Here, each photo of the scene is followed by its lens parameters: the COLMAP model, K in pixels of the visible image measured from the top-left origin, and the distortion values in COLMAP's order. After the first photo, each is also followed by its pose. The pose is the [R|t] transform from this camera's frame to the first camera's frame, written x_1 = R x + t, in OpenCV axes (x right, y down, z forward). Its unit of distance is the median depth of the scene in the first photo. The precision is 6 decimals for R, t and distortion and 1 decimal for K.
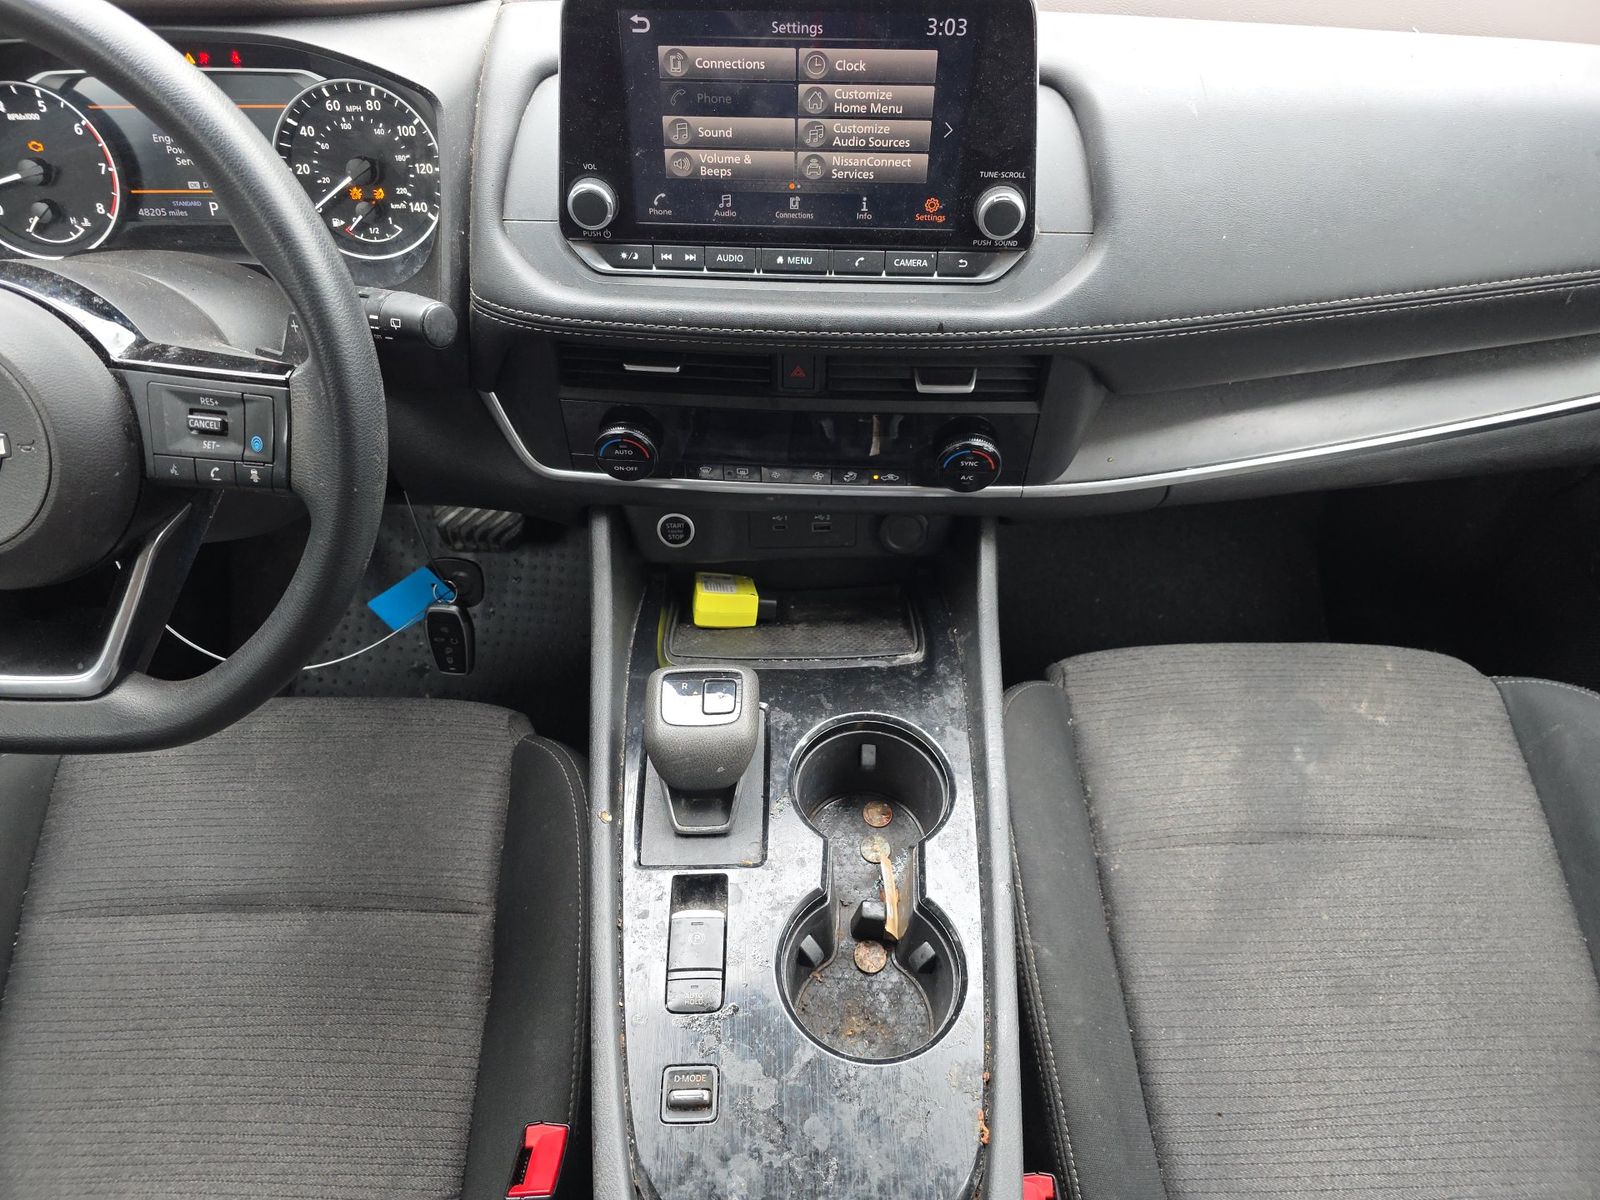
lens RADIAL K [[1075.3, 0, 800.0], [0, 1075.3, 600.0], [0, 0, 1]] dist [0.041294, -0.045820]
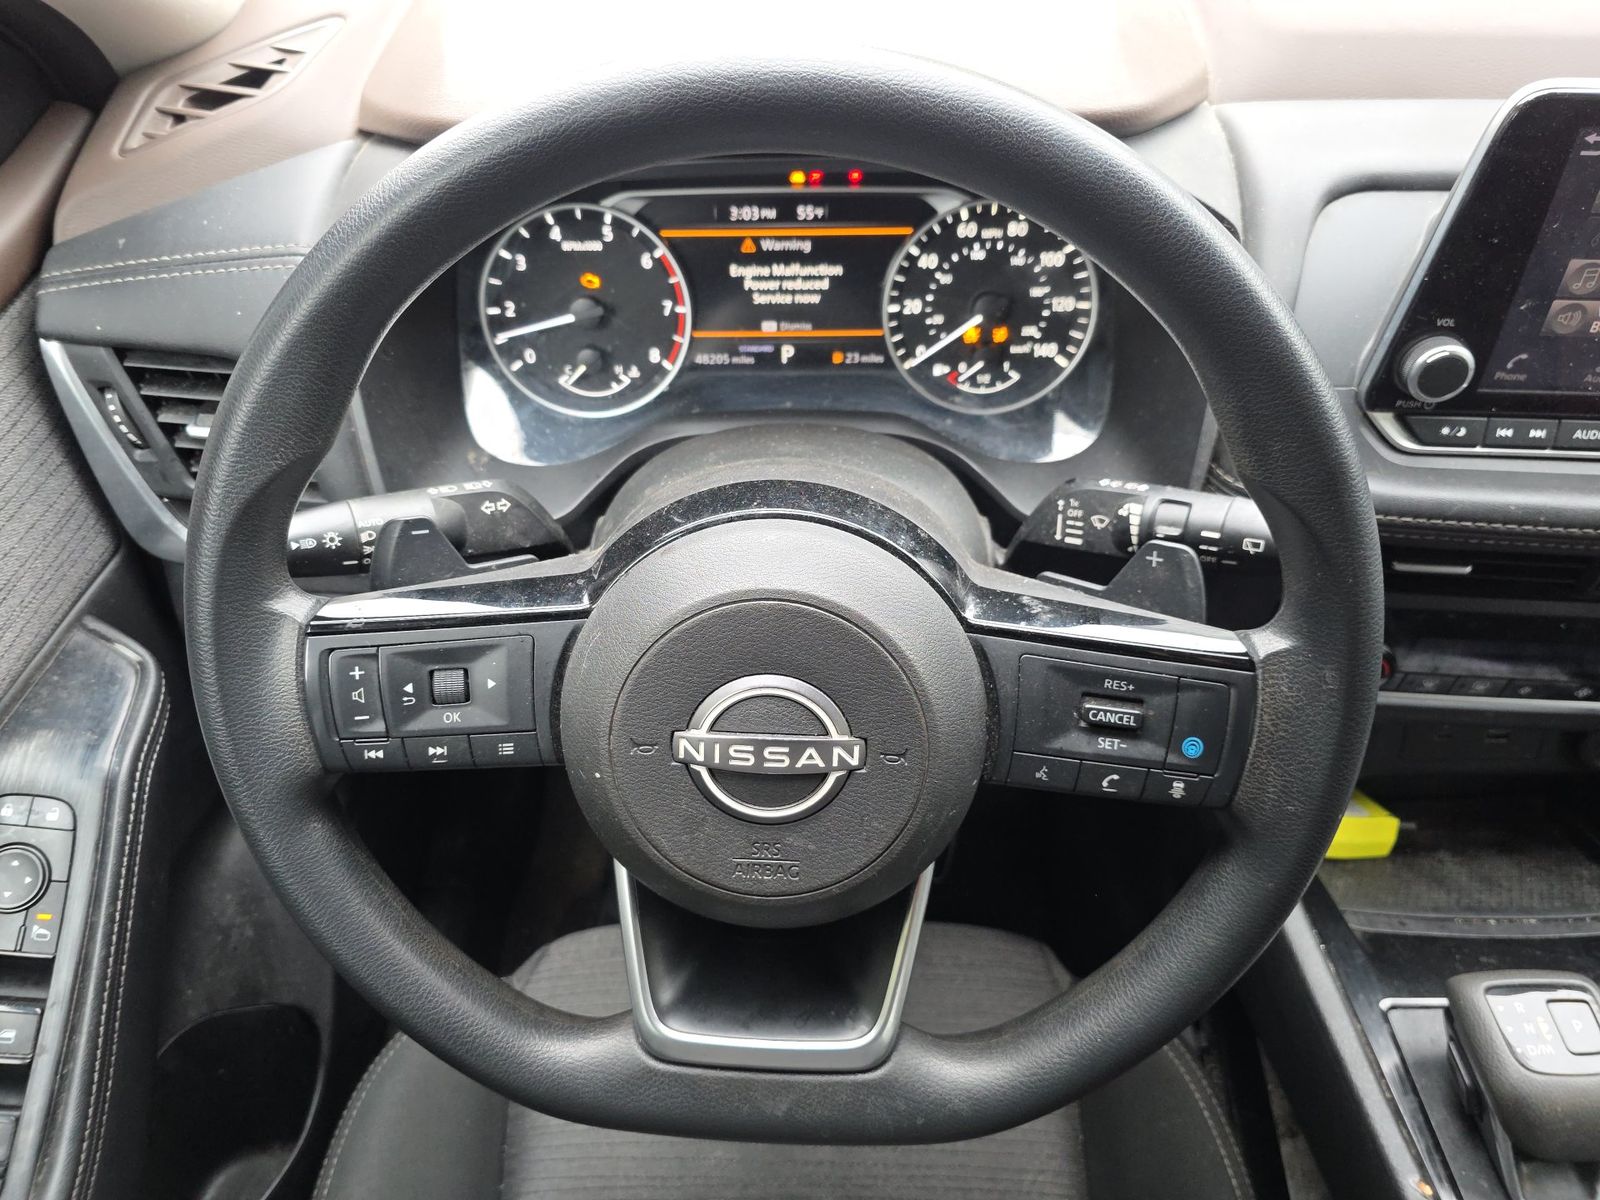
lens RADIAL K [[1092.2, 0, 800.0], [0, 1092.2, 600.0], [0, 0, 1]] dist [0.027591, -0.051147]
pose [[0.999152, 0.004123, -0.040964, -0.517796], [-0.005850, 0.999095, -0.042126, -0.148337], [0.040753, 0.042330, 0.998272, 0.200194]]
